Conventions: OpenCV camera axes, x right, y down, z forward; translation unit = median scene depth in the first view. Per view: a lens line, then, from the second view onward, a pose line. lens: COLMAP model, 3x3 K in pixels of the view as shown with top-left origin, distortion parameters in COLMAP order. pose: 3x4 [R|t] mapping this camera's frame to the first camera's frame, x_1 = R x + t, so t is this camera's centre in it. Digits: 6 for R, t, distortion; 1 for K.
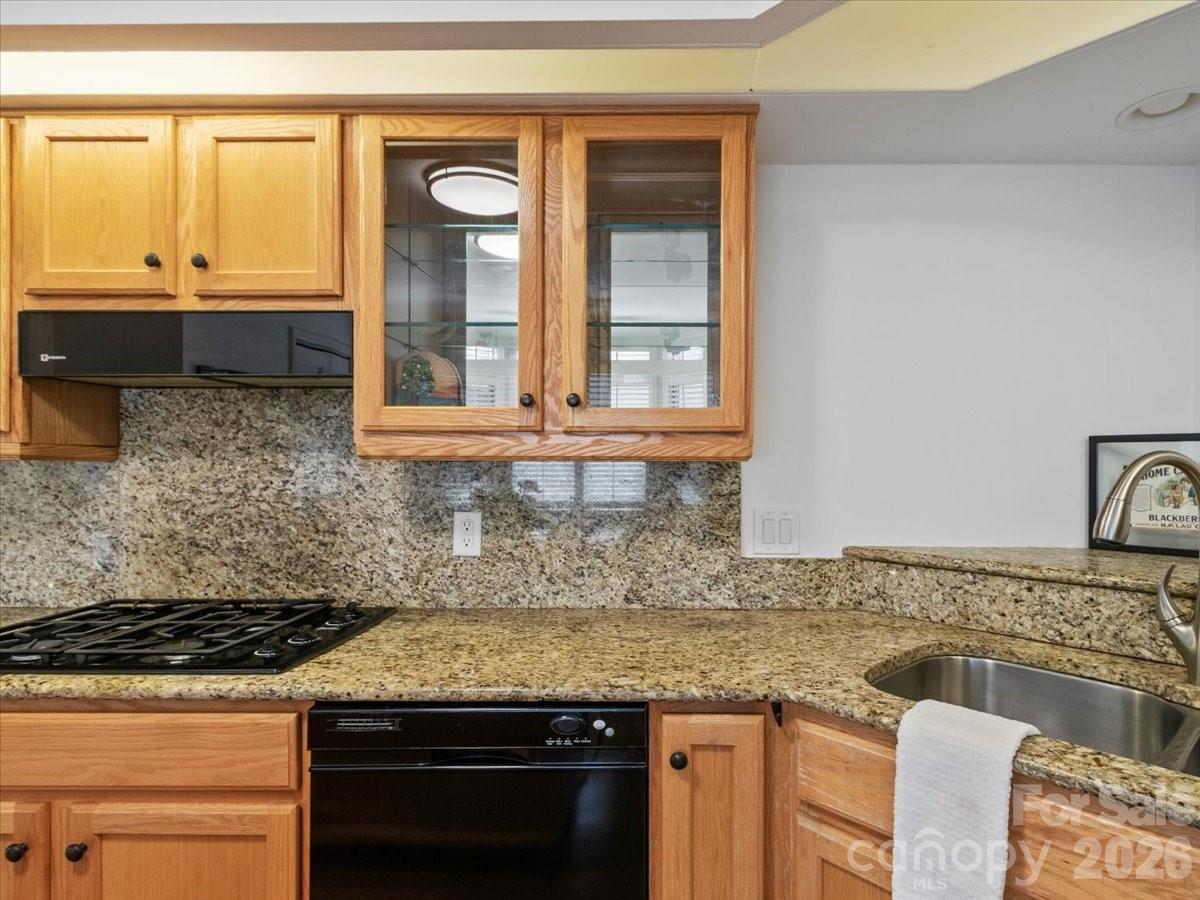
lens RADIAL K [[492.3, 0, 595.7], [0, 492.3, 457.0], [0, 0, 1]] dist [0.000446, -0.000089]
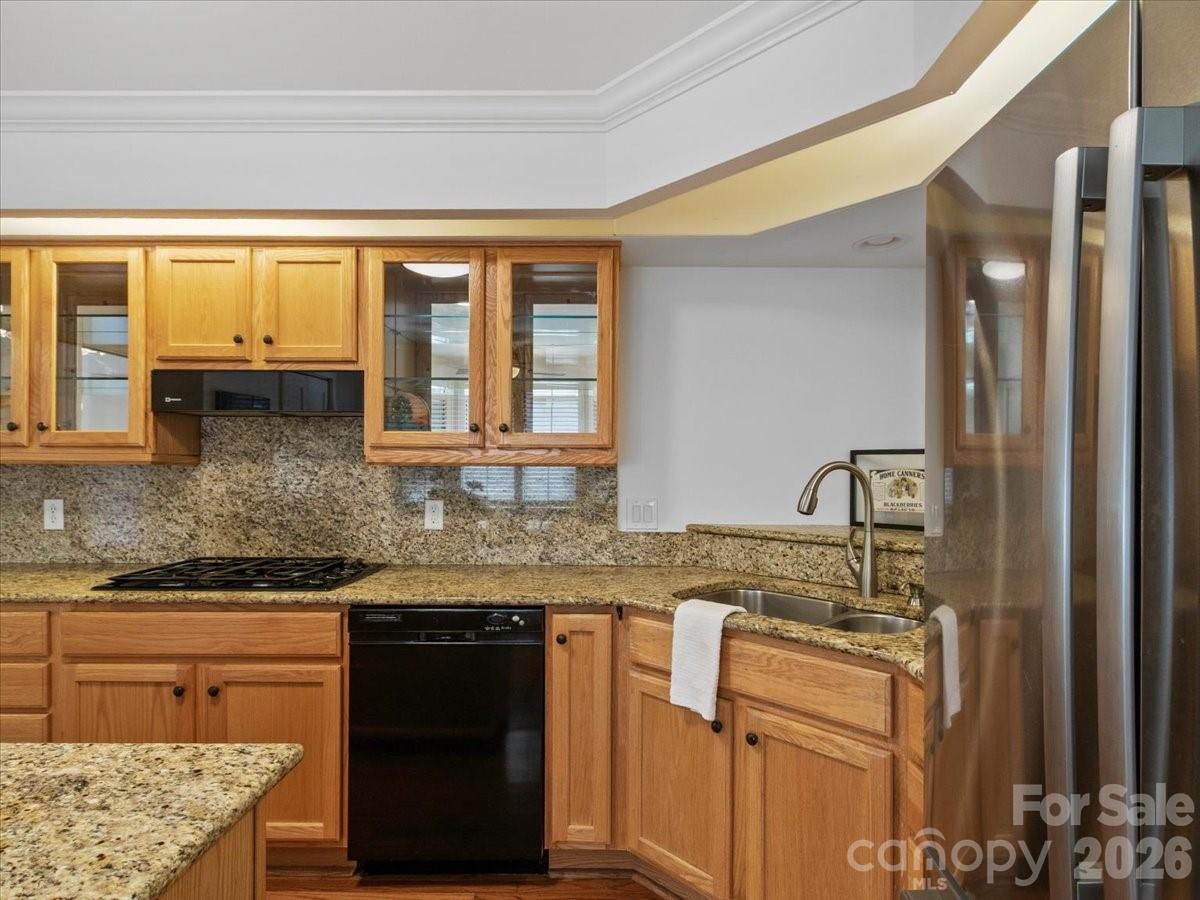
lens RADIAL K [[929.8, 0, 592.4], [0, 929.8, 462.8], [0, 0, 1]] dist [0.009274, 0.003177]
pose [[0.999981, 0.002682, -0.005631, 0.255473], [-0.002637, 0.999964, 0.008052, -0.027288], [0.005652, -0.008037, 0.999952, -1.974024]]
